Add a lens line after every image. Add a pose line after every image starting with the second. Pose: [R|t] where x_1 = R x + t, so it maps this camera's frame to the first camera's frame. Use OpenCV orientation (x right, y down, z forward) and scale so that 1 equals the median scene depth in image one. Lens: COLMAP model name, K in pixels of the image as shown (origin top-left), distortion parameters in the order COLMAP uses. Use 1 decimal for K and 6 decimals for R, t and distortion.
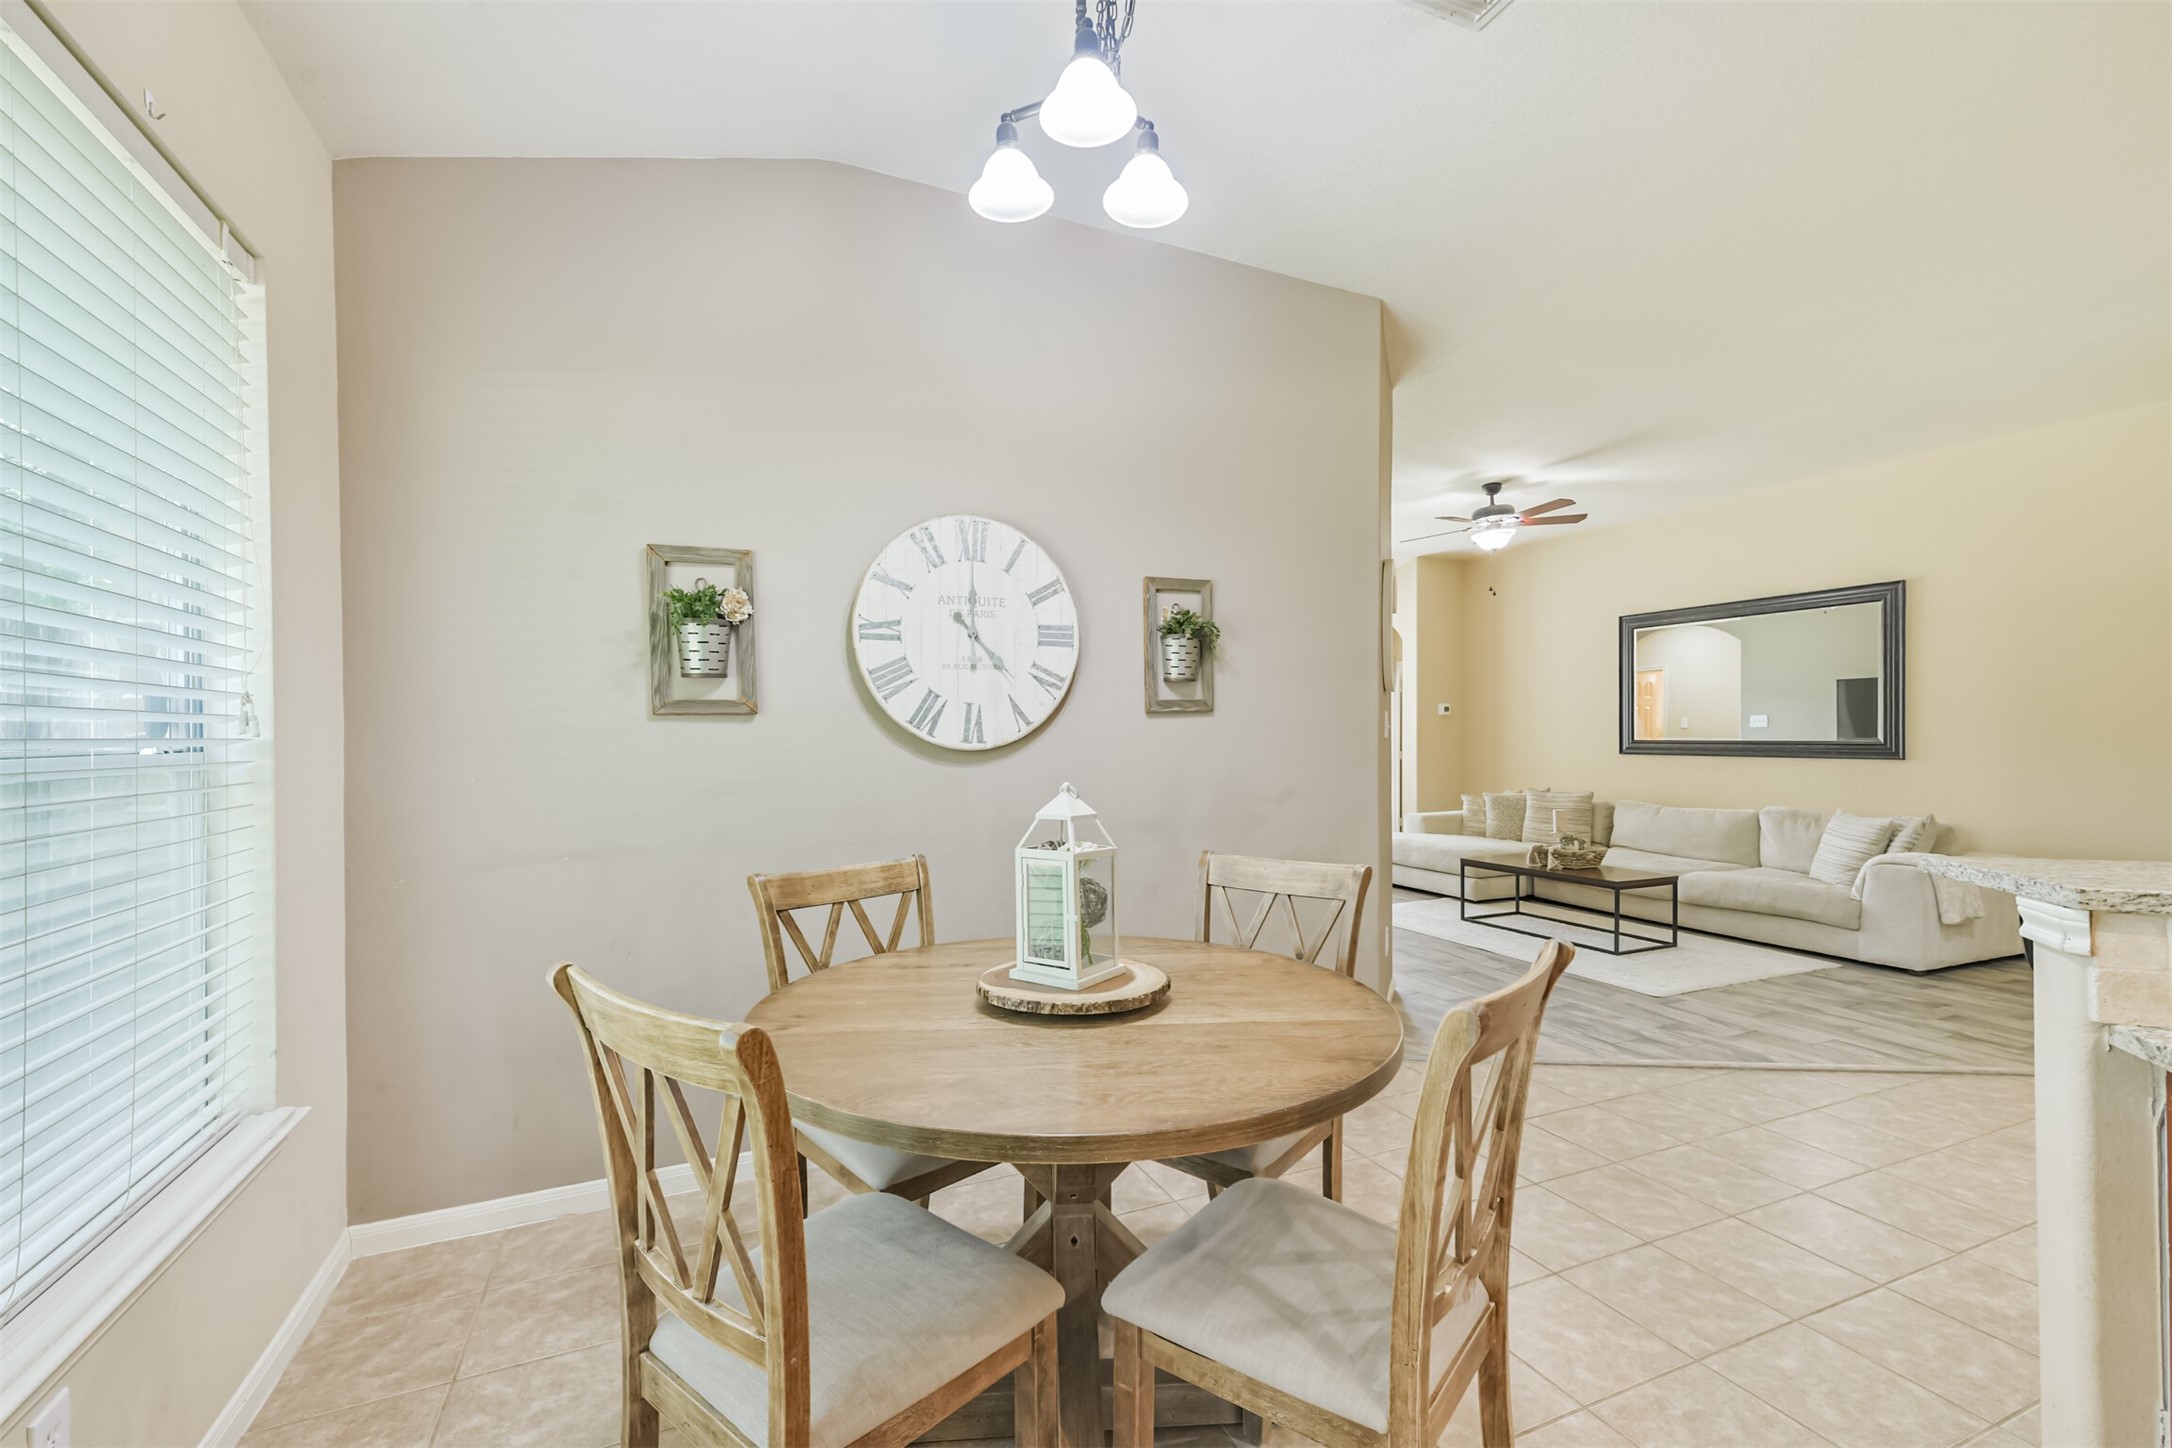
lens RADIAL K [[922.6, 0, 1093.5], [0, 922.6, 739.3], [0, 0, 1]] dist [0.025576, -0.000202]
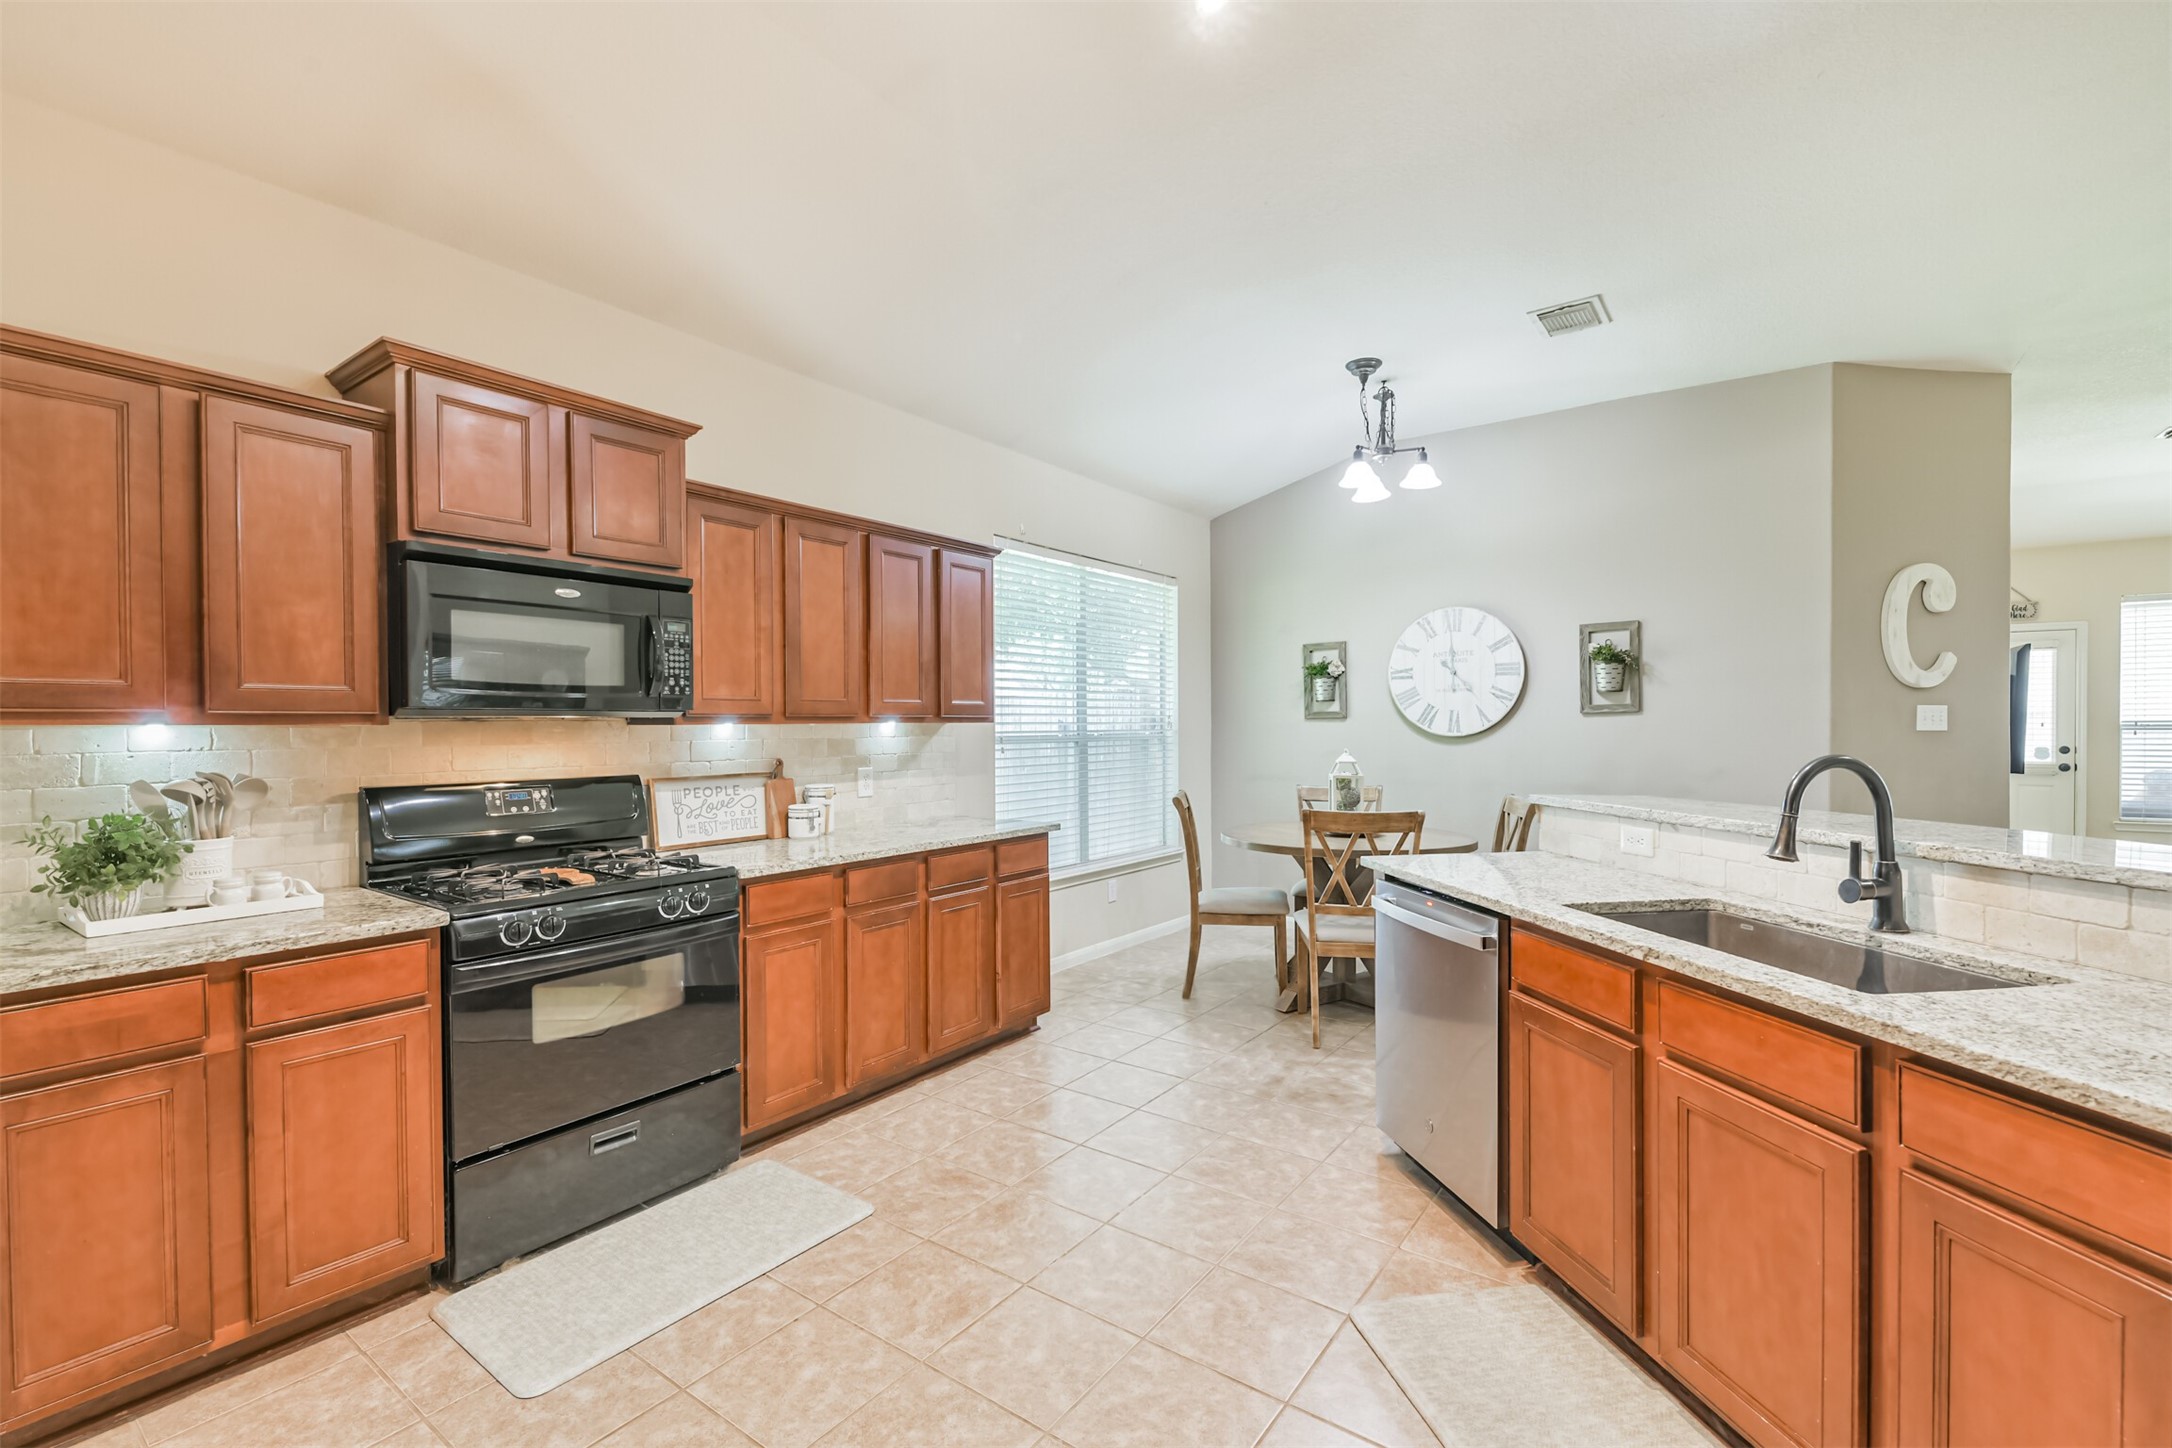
lens RADIAL K [[936.3, 0, 1086.9], [0, 936.3, 735.7], [0, 0, 1]] dist [0.008775, -0.000666]
pose [[0.491997, 0.011201, -0.870525, 0.991857], [-0.000278, 0.999919, 0.012709, -0.011527], [0.870597, -0.006011, 0.491960, -0.468501]]
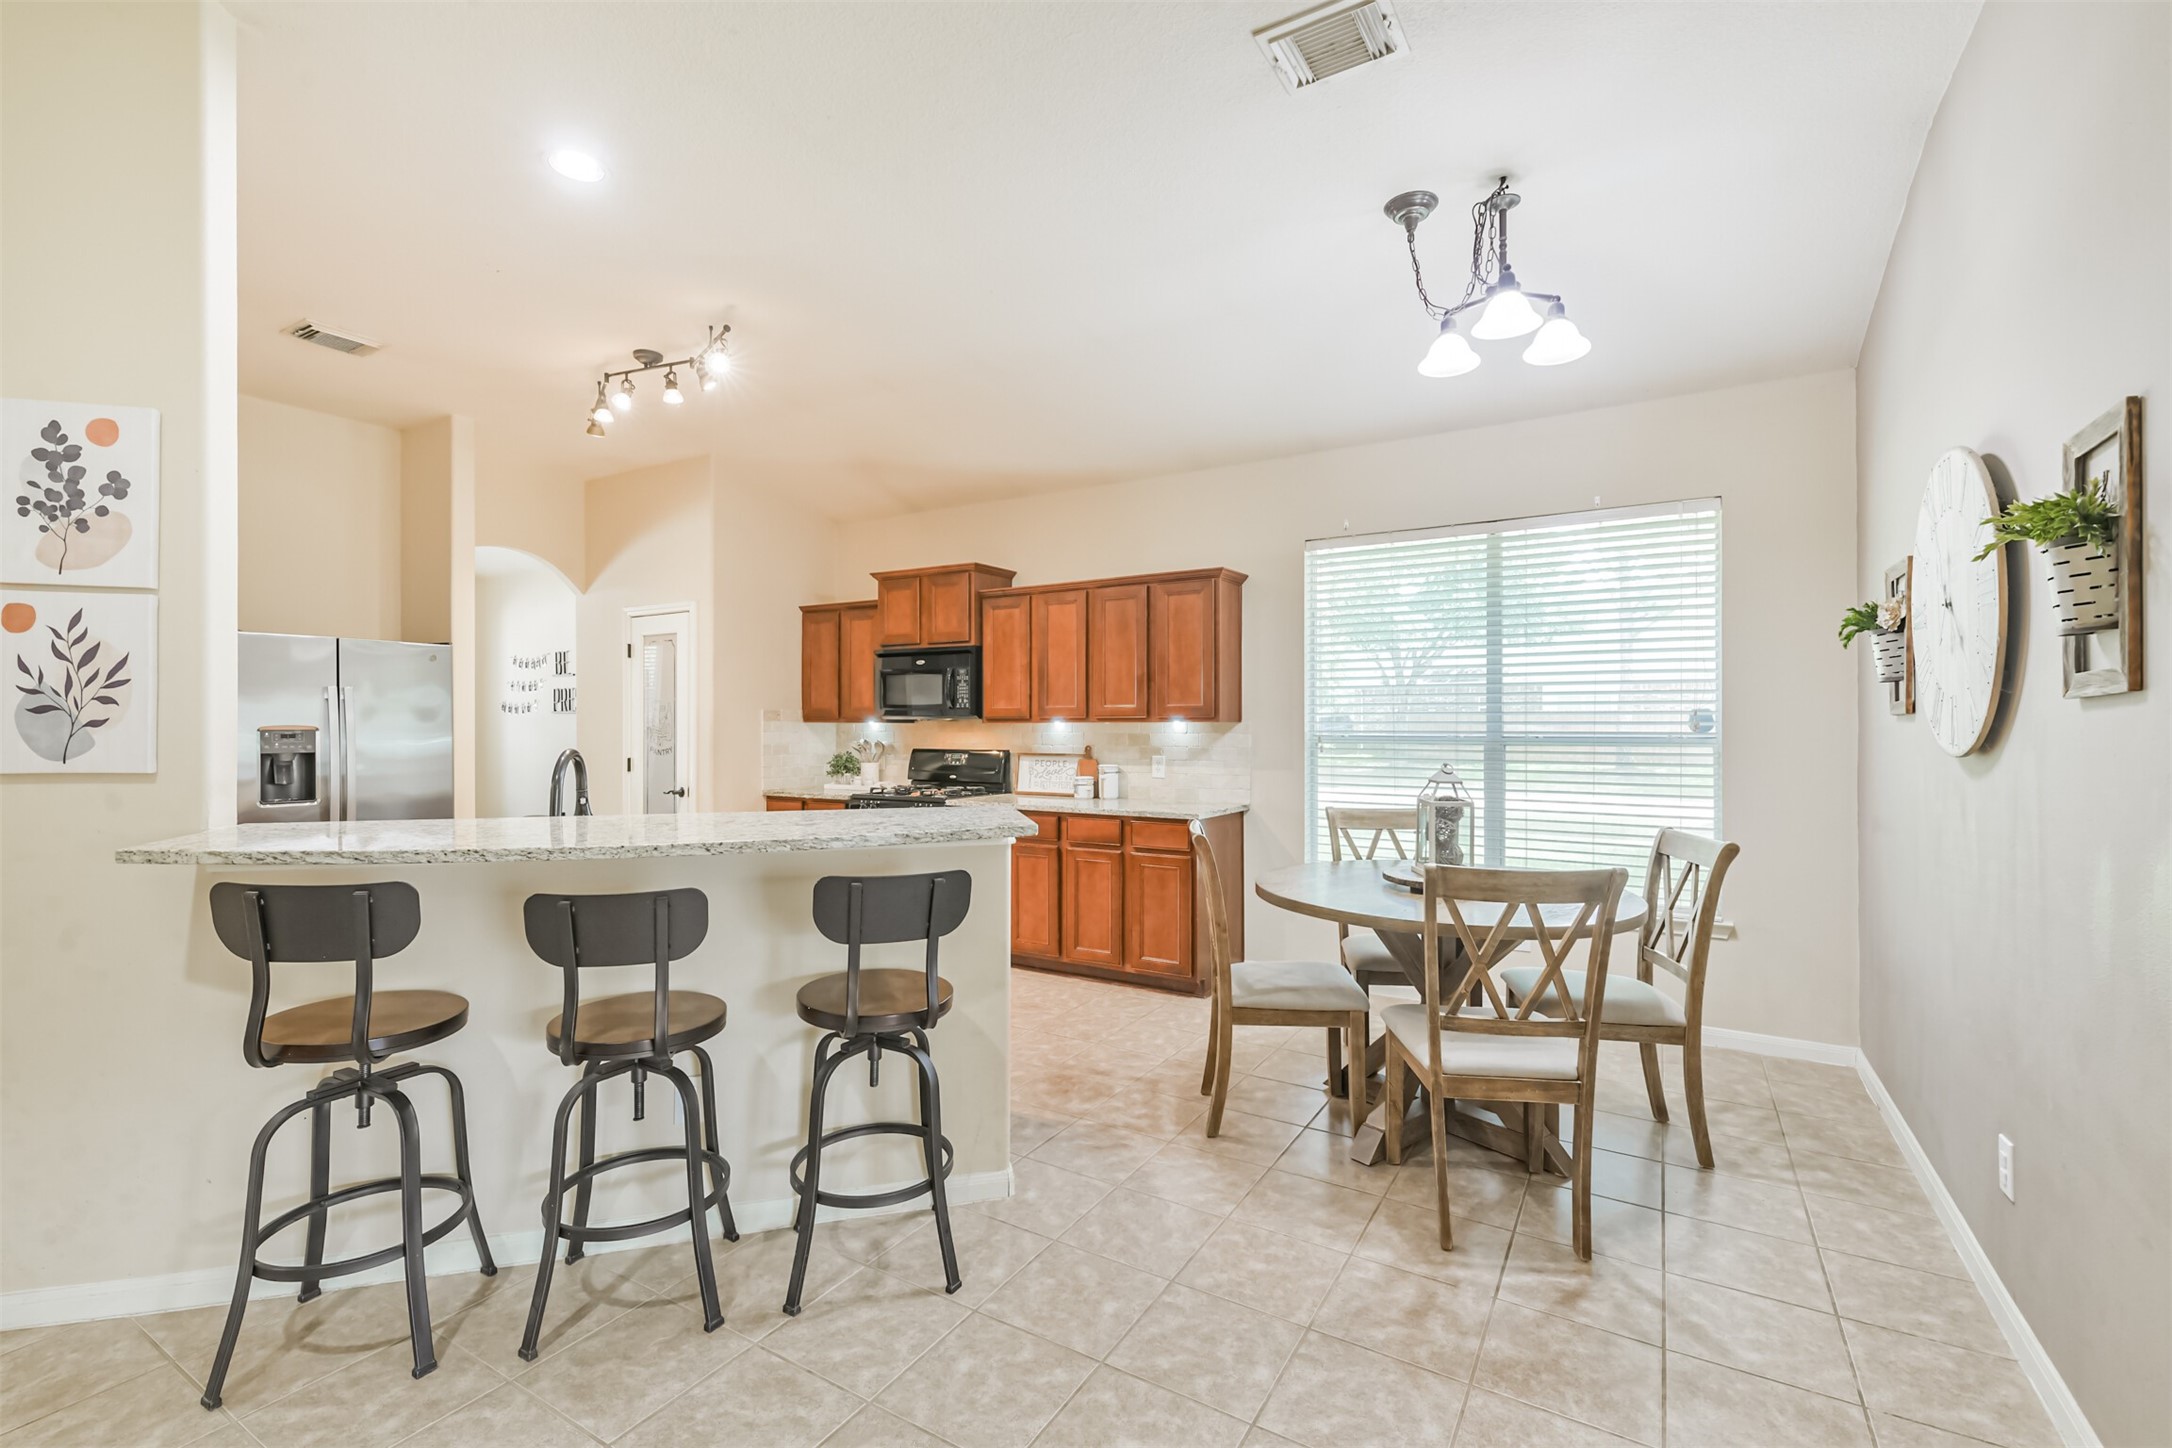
lens RADIAL K [[942.0, 0, 1088.8], [0, 942.0, 723.1], [0, 0, 1]] dist [0.020023, -0.008455]
pose [[-0.826499, 0.002602, -0.562933, 0.807031], [0.000179, 0.999990, 0.004360, -0.017858], [0.562939, 0.003502, -0.826491, 1.114497]]
